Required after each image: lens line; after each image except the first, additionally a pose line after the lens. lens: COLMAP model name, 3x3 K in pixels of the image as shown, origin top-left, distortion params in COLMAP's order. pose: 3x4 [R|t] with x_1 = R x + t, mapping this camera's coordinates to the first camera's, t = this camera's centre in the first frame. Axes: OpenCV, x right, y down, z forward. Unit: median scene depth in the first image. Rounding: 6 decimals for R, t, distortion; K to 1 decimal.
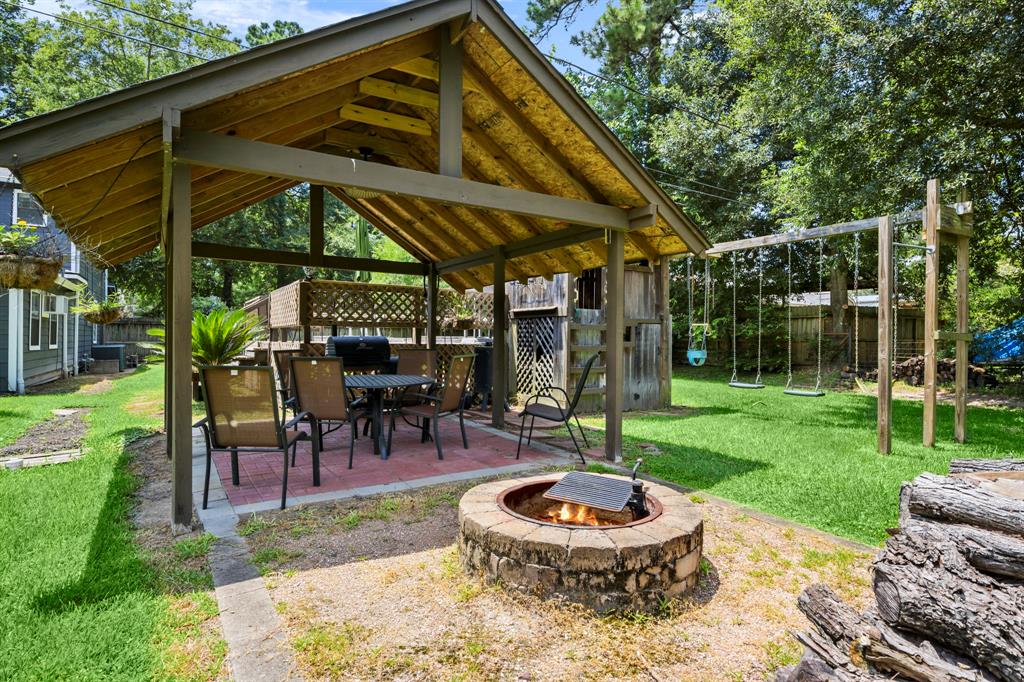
lens RADIAL K [[553.2, 0, 513.0], [0, 553.2, 337.0], [0, 0, 1]] dist [0.002186, -0.000001]
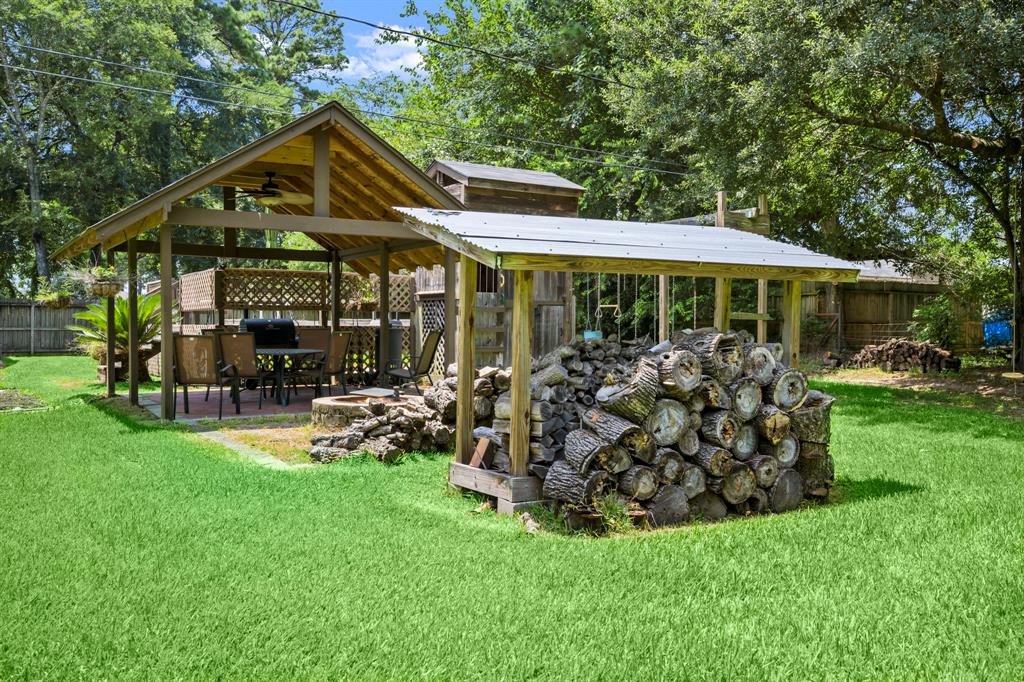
lens RADIAL K [[882.7, 0, 511.6], [0, 882.7, 343.5], [0, 0, 1]] dist [-0.014392, -0.001356]
pose [[0.999903, -0.003860, -0.013350, 0.210417], [0.004189, 0.999685, 0.024735, 0.006159], [0.013251, -0.024788, 0.999605, -0.687003]]
